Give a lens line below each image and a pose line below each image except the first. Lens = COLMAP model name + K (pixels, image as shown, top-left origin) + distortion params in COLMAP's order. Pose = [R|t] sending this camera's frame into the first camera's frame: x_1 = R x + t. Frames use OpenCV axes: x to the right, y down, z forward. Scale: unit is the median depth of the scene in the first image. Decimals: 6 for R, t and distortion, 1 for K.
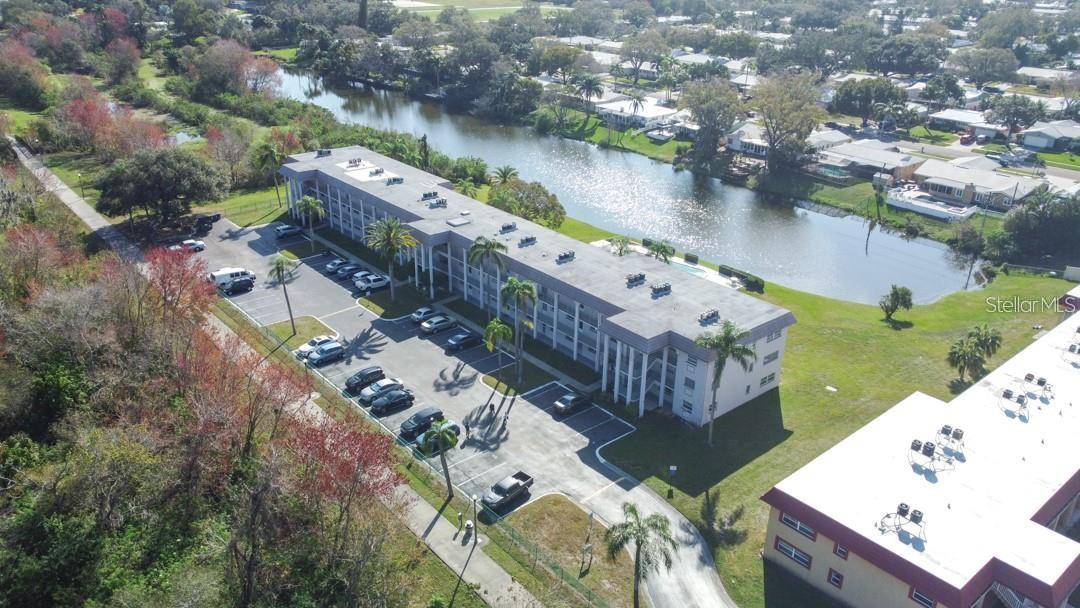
lens RADIAL K [[814.7, 0, 540.0], [0, 814.7, 304.0], [0, 0, 1]] dist [0.042551, 0.005884]
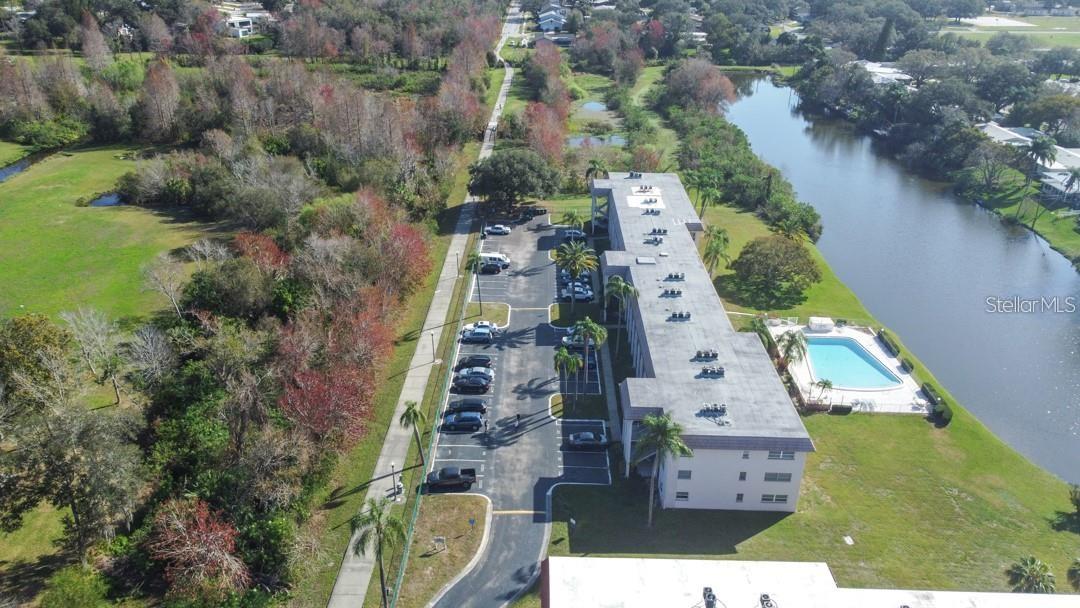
lens RADIAL K [[814.7, 0, 540.0], [0, 814.7, 304.0], [0, 0, 1]] dist [0.042551, 0.005884]
pose [[0.752005, 0.272849, -0.600035, 0.455147], [-0.272162, 0.957614, 0.094356, -0.107797], [0.600347, 0.092351, 0.794389, 0.055567]]
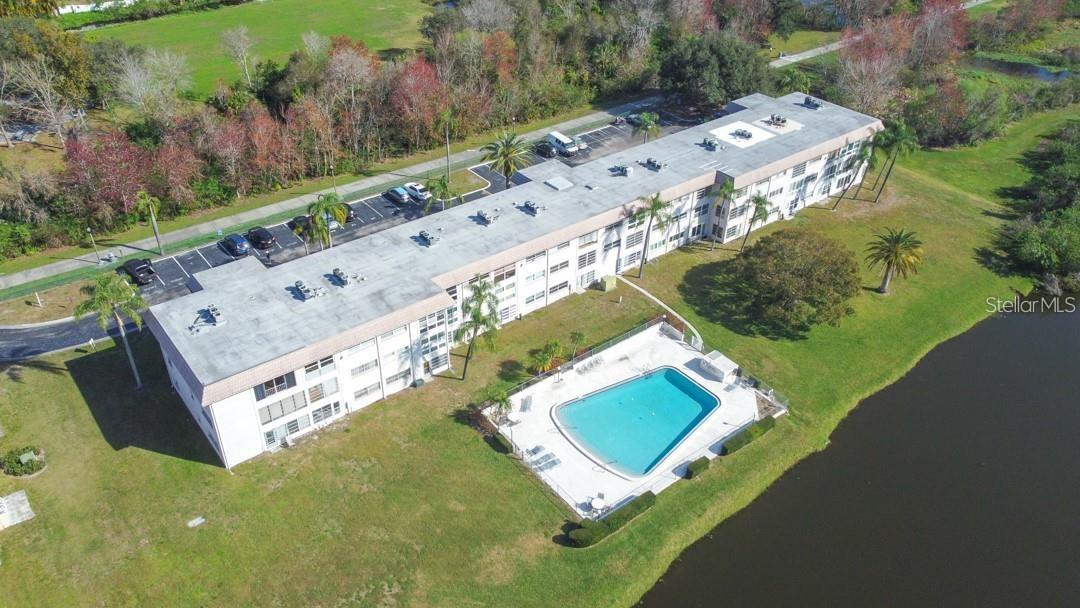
lens RADIAL K [[814.7, 0, 540.0], [0, 814.7, 304.0], [0, 0, 1]] dist [0.042551, 0.005884]
pose [[-0.049051, 0.548592, -0.834650, 0.672743], [-0.417589, 0.747850, 0.516082, -0.432607], [0.907311, 0.373855, 0.192403, 0.852970]]
